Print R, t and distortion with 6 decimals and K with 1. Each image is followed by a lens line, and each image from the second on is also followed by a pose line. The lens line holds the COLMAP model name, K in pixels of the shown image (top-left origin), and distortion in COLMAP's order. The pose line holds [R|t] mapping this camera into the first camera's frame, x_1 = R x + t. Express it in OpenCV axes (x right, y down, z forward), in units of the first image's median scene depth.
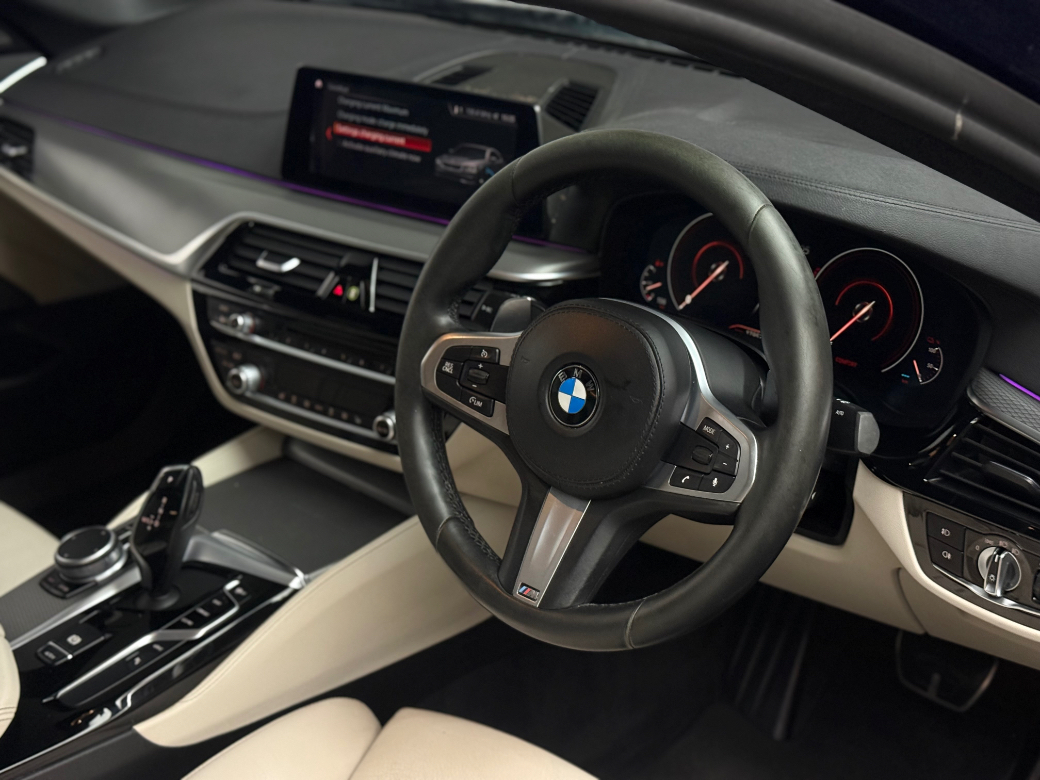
lens RADIAL K [[1576.7, 0, 520.0], [0, 1576.7, 390.0], [0, 0, 1]] dist [0.020346, 0.019232]
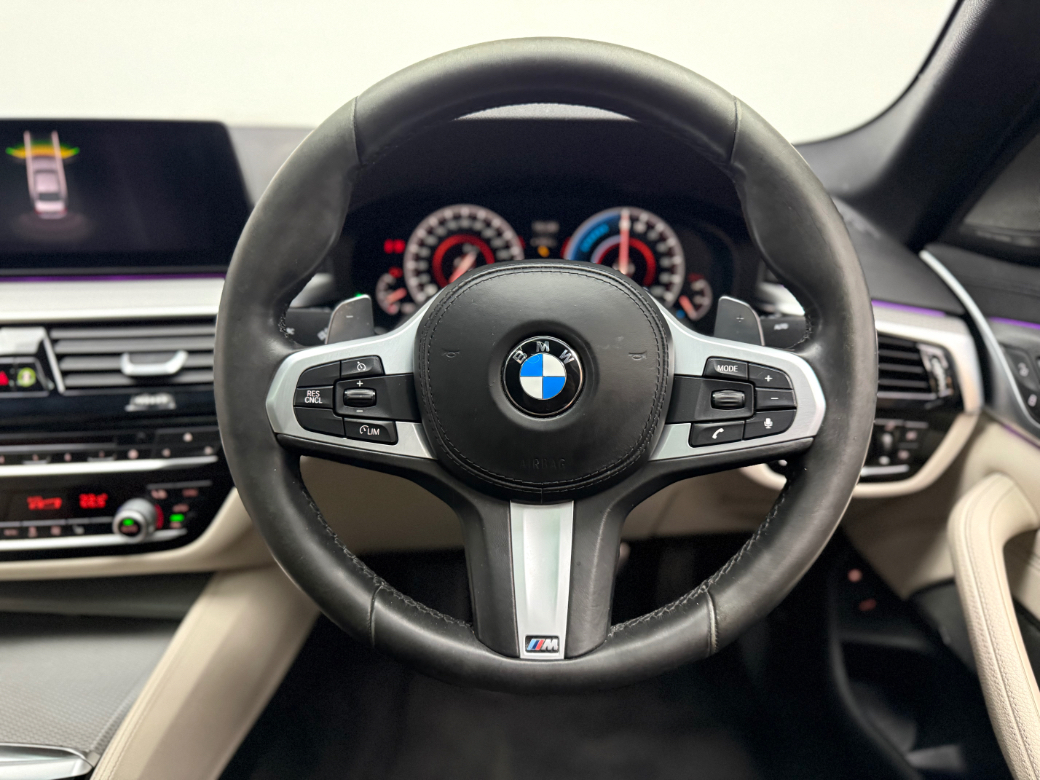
lens RADIAL K [[726.0, 0, 517.1], [0, 726.0, 398.1], [0, 0, 1]] dist [0.010806, -0.002825]
pose [[0.753617, -0.232021, 0.615002, -0.179184], [0.257263, 0.965106, 0.048856, -0.006041], [-0.604877, 0.121398, 0.787011, 0.672738]]
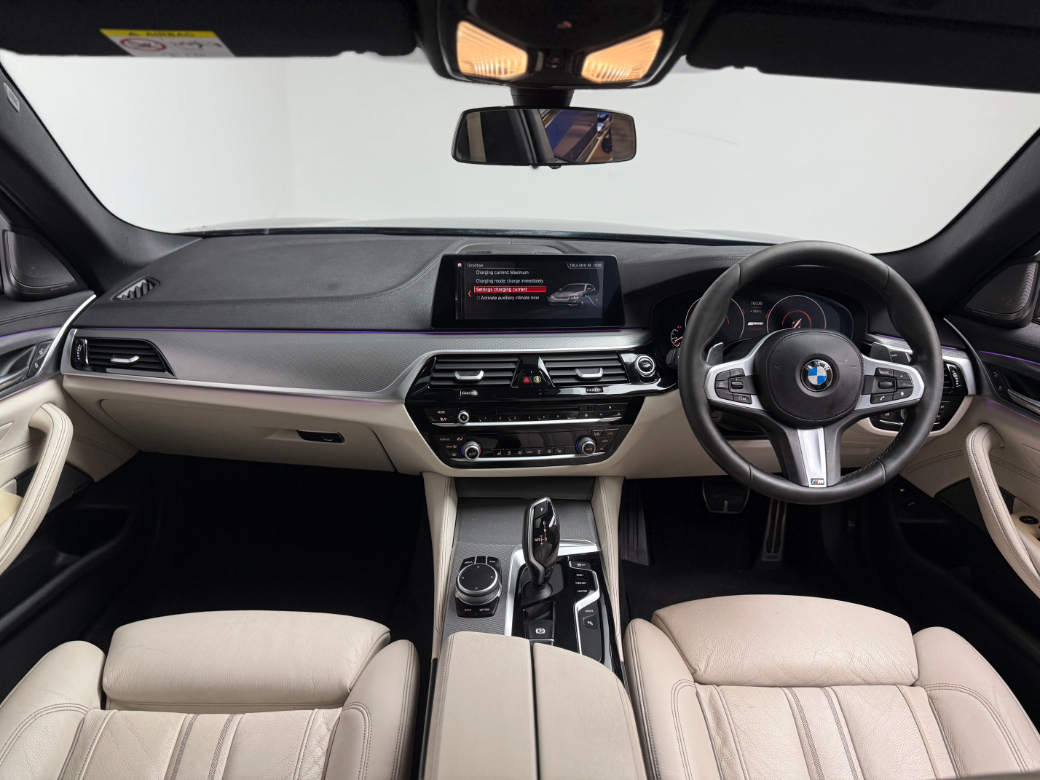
lens RADIAL K [[726.0, 0, 517.1], [0, 726.0, 398.1], [0, 0, 1]] dist [0.010806, -0.002825]
pose [[0.716586, -0.218011, 0.662553, -0.767395], [0.260271, 0.964865, 0.035988, -0.090549], [-0.647119, 0.146655, 0.748150, 0.525285]]
